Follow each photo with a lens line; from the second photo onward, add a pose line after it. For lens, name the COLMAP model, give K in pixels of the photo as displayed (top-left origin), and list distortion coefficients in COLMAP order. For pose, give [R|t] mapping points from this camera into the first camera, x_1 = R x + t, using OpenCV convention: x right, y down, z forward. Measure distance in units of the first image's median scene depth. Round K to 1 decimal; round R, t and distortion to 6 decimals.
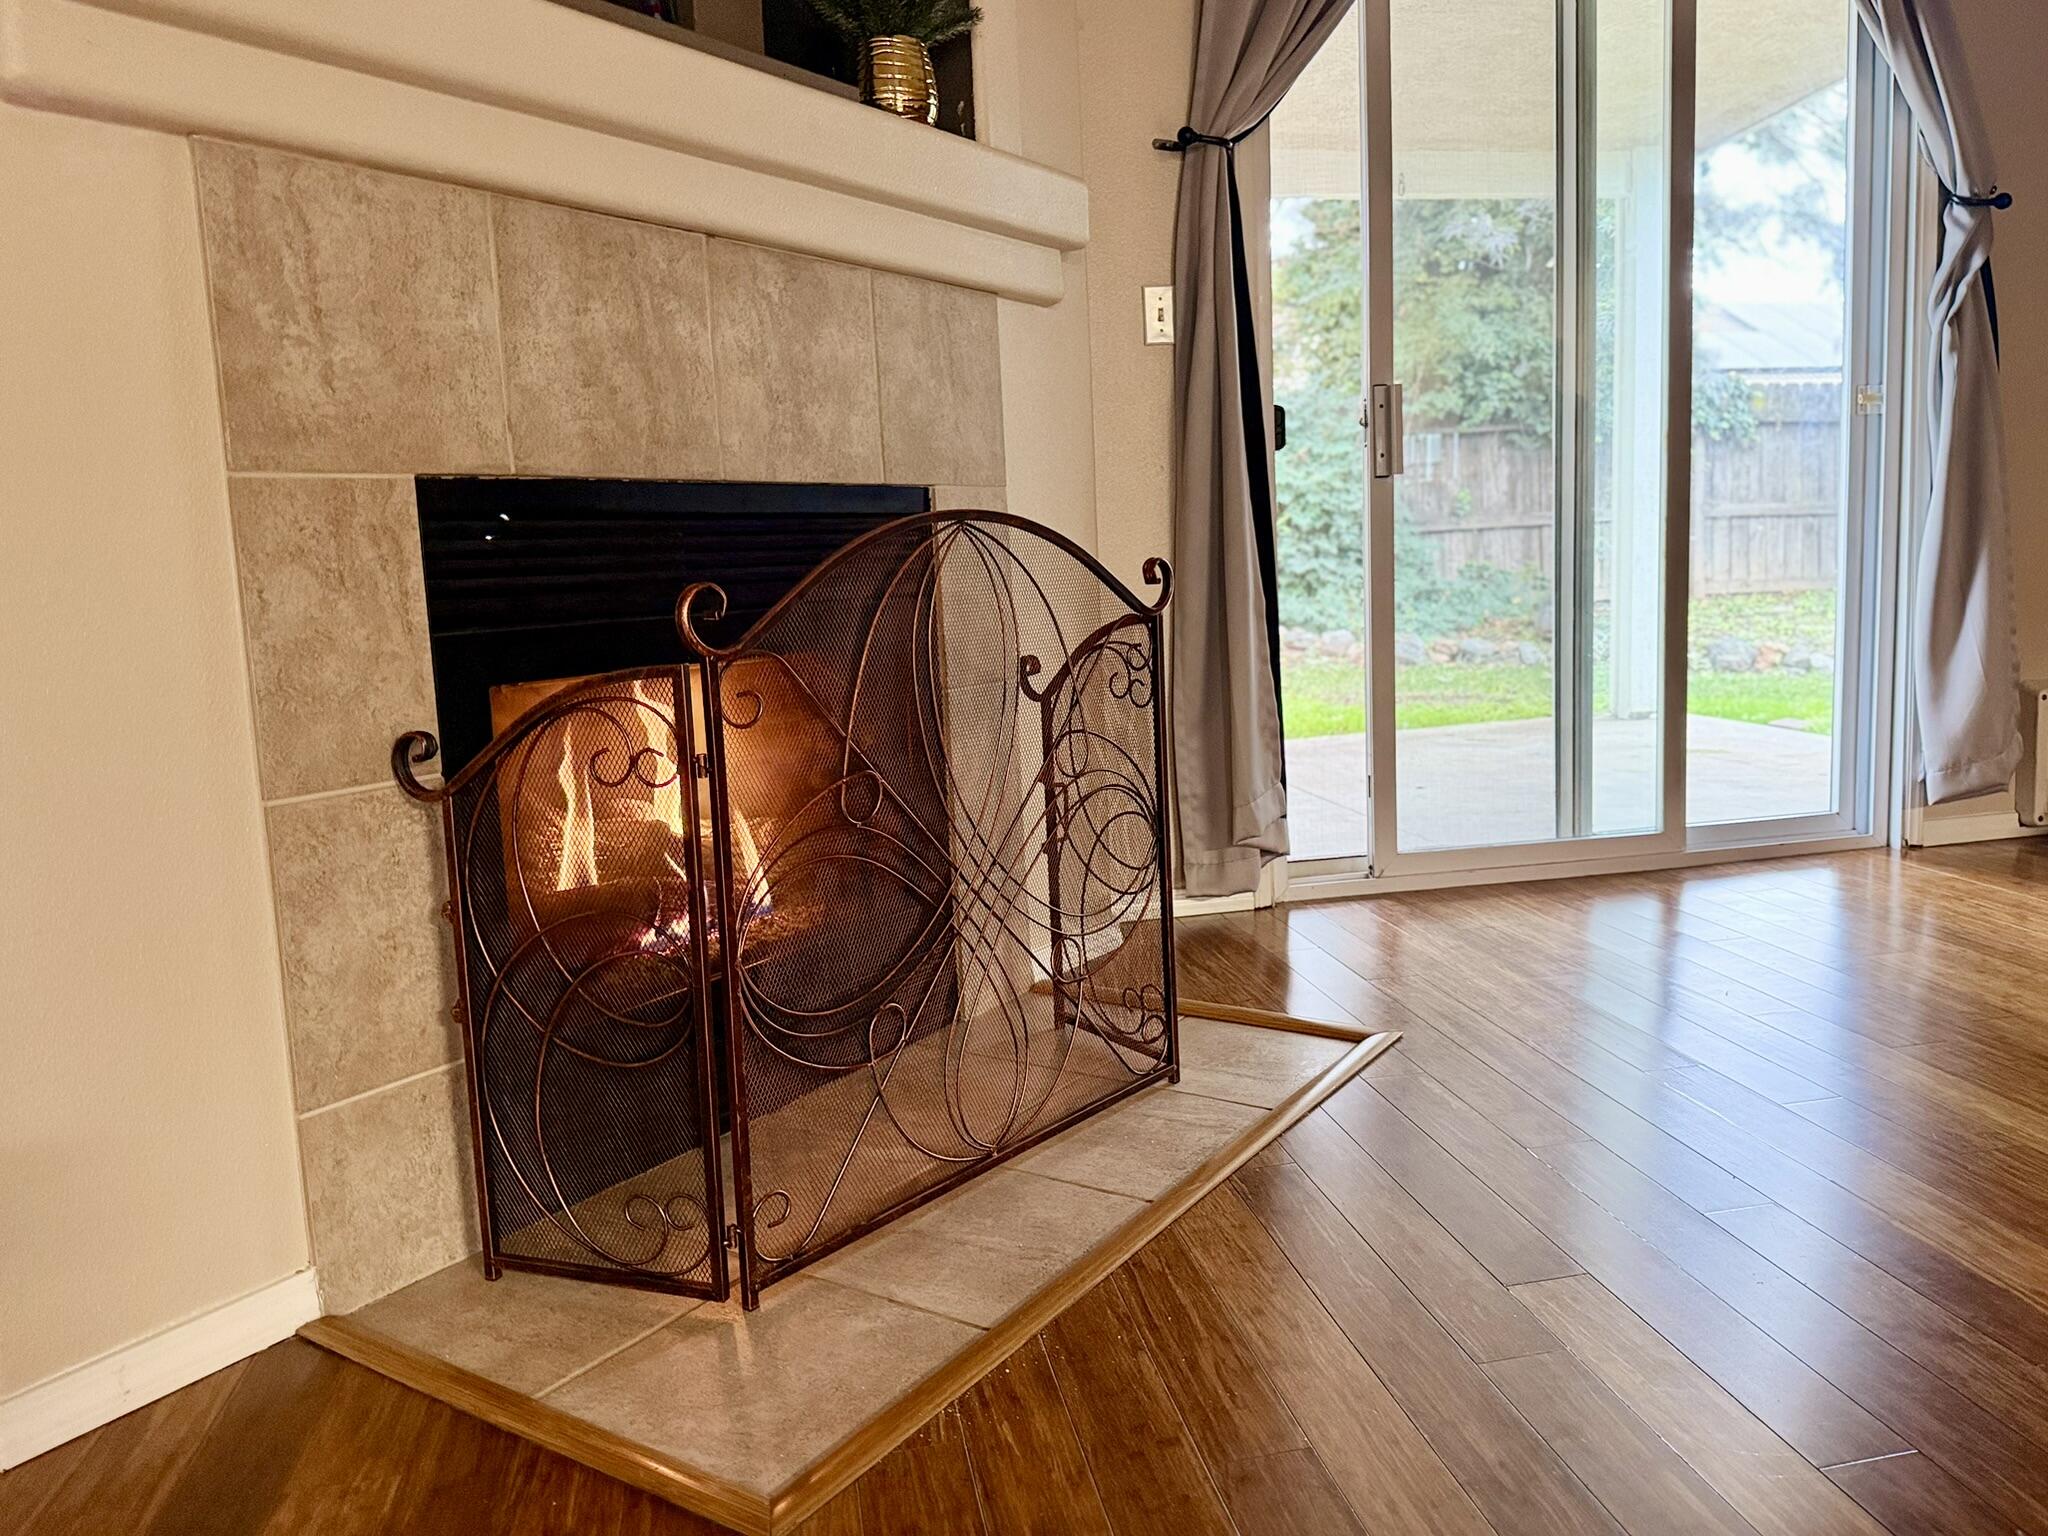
lens RADIAL K [[1530.1, 0, 1049.6], [0, 1530.1, 751.3], [0, 0, 1]] dist [0.027721, -0.036182]
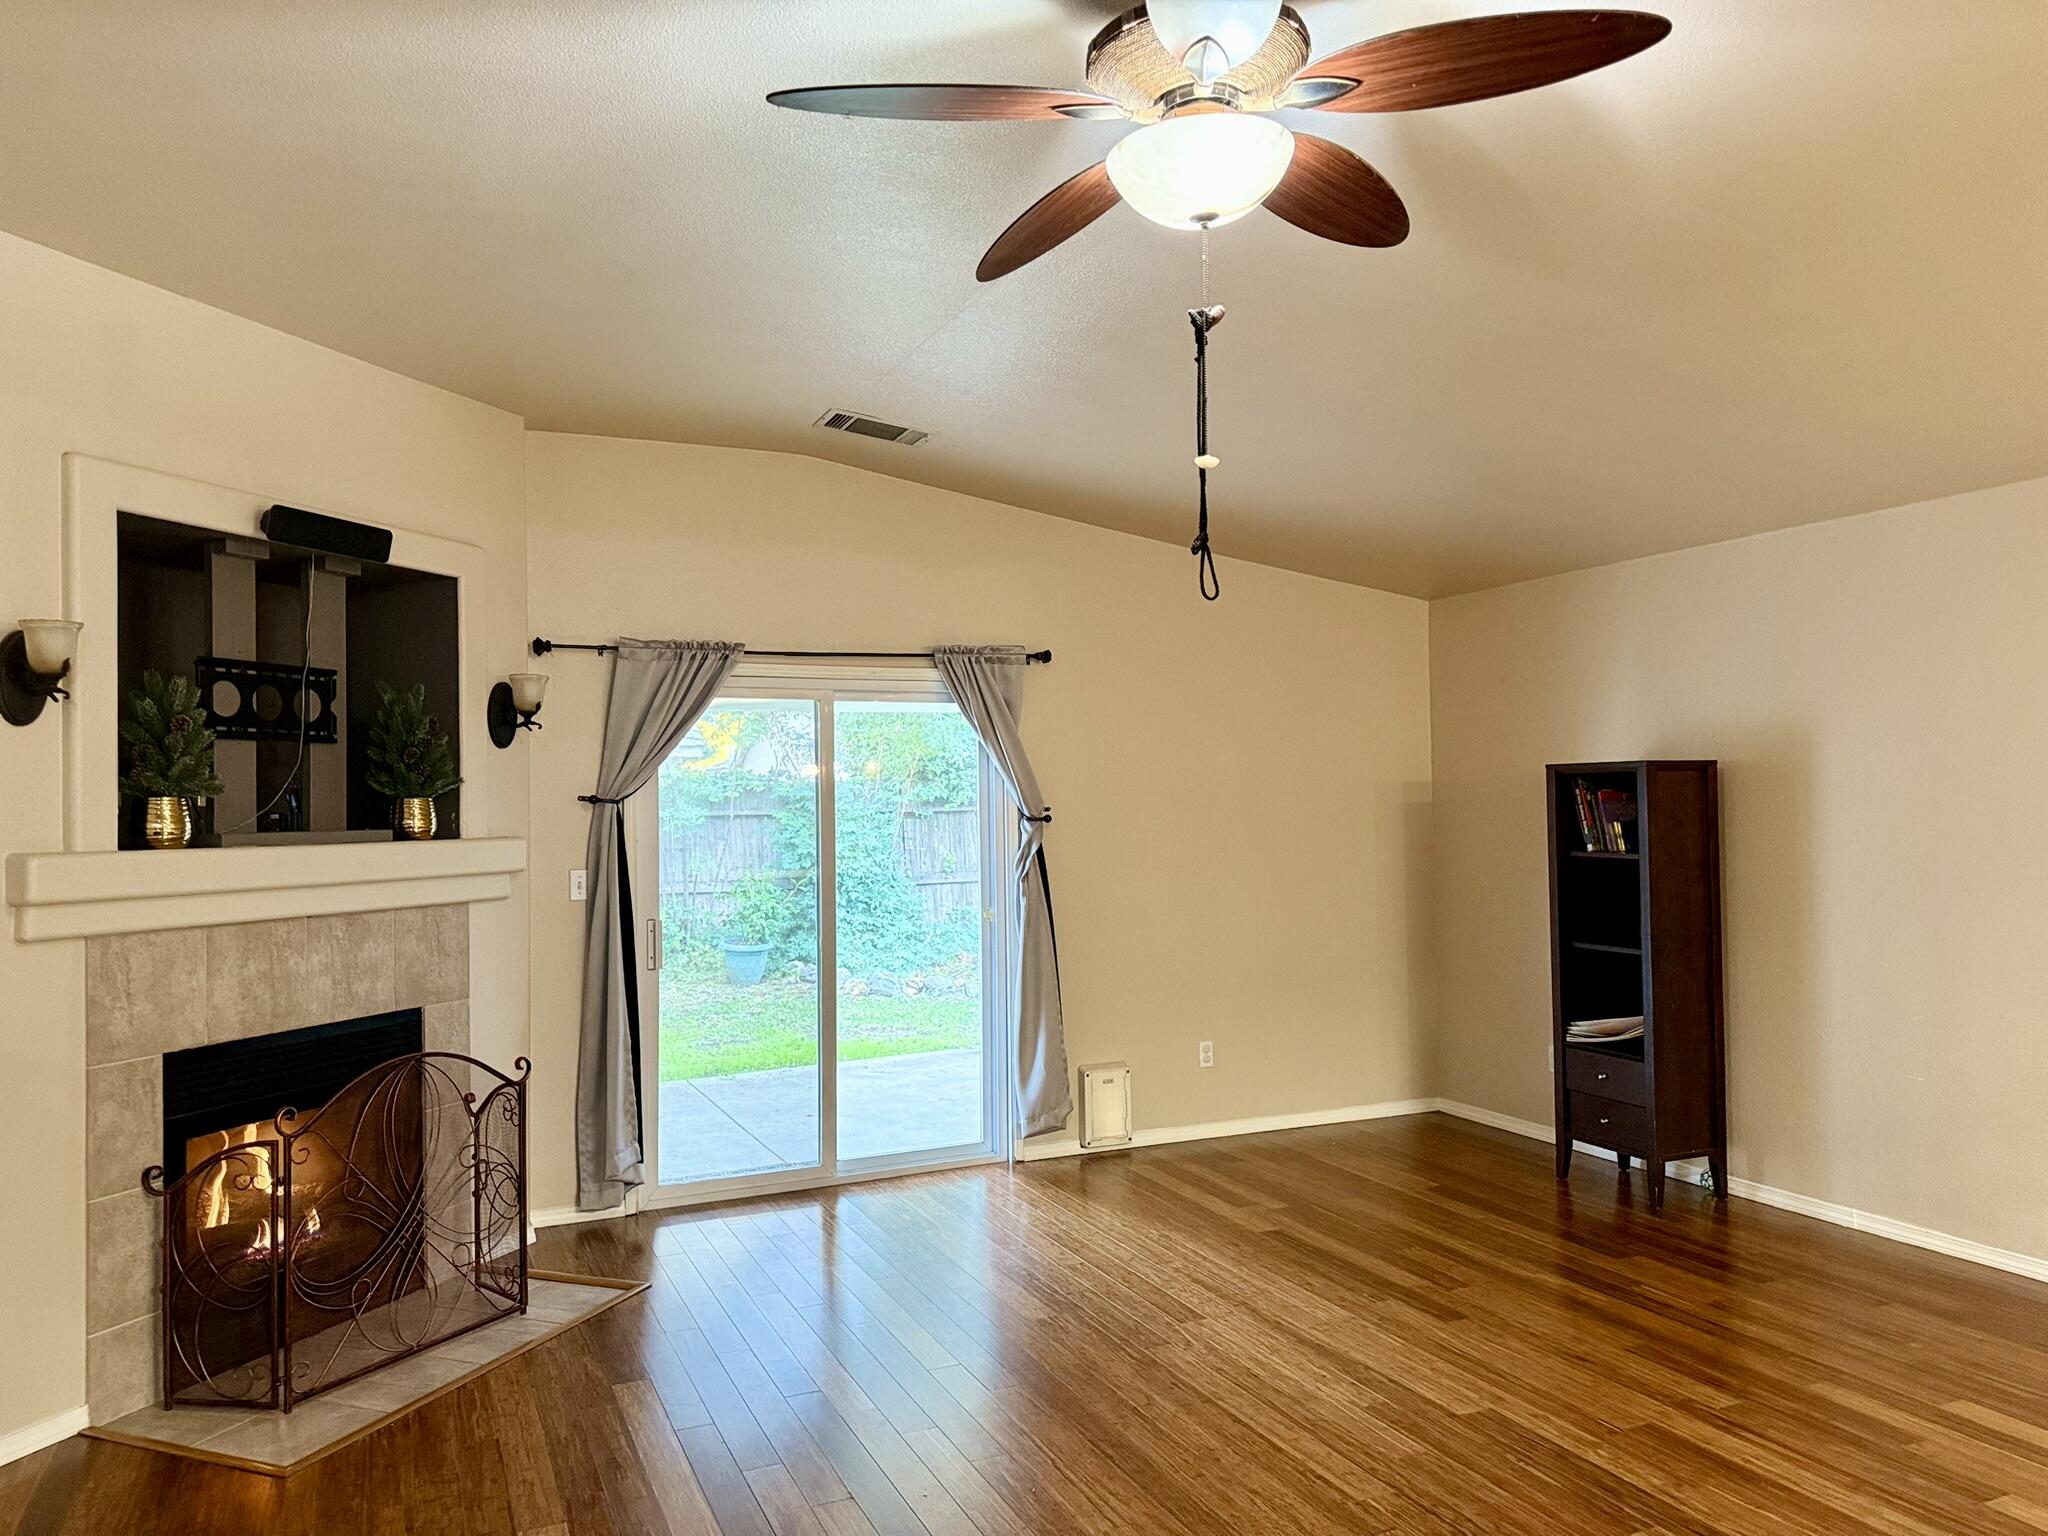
lens RADIAL K [[1530.1, 0, 1041.7], [0, 1530.1, 748.9], [0, 0, 1]] dist [0.027721, -0.036182]
pose [[0.977950, 0.029554, 0.206736, 0.380080], [0.005132, 0.986236, -0.165264, -0.226039], [-0.208775, 0.162681, 0.964338, -1.528496]]
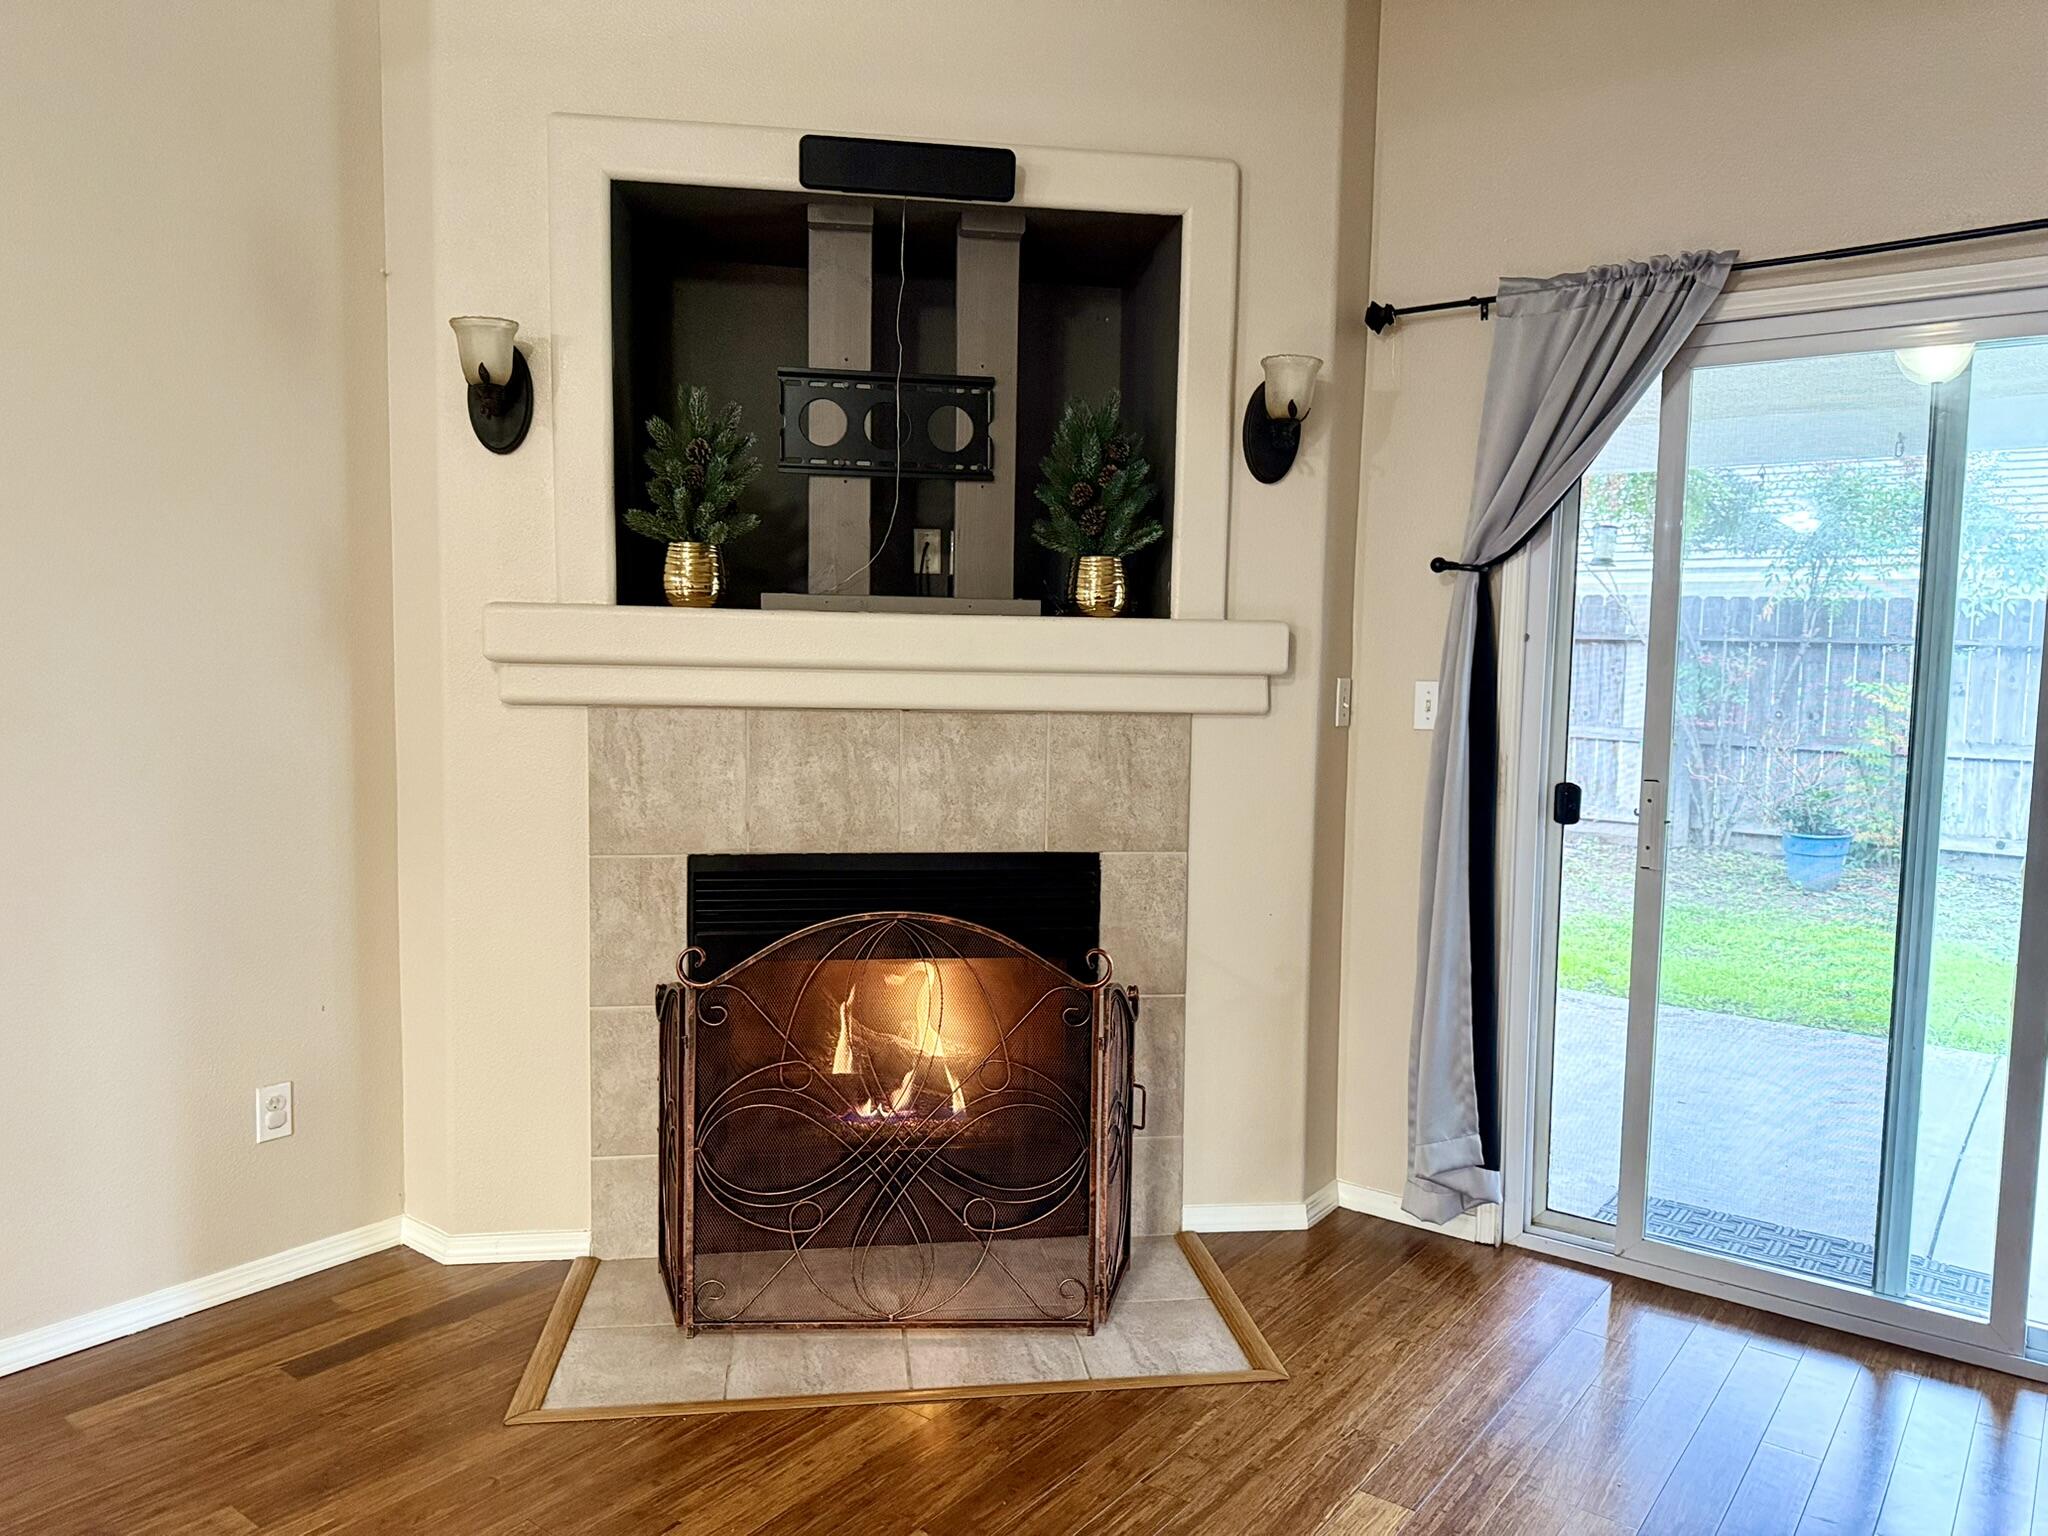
lens RADIAL K [[1422.0, 0, 1013.7], [0, 1422.0, 782.3], [0, 0, 1]] dist [0.055174, -0.011596]
pose [[0.646440, 0.116451, -0.754025, 1.135034], [-0.138920, 0.989728, 0.033754, -0.361978], [0.750211, 0.082929, 0.655978, 0.096552]]
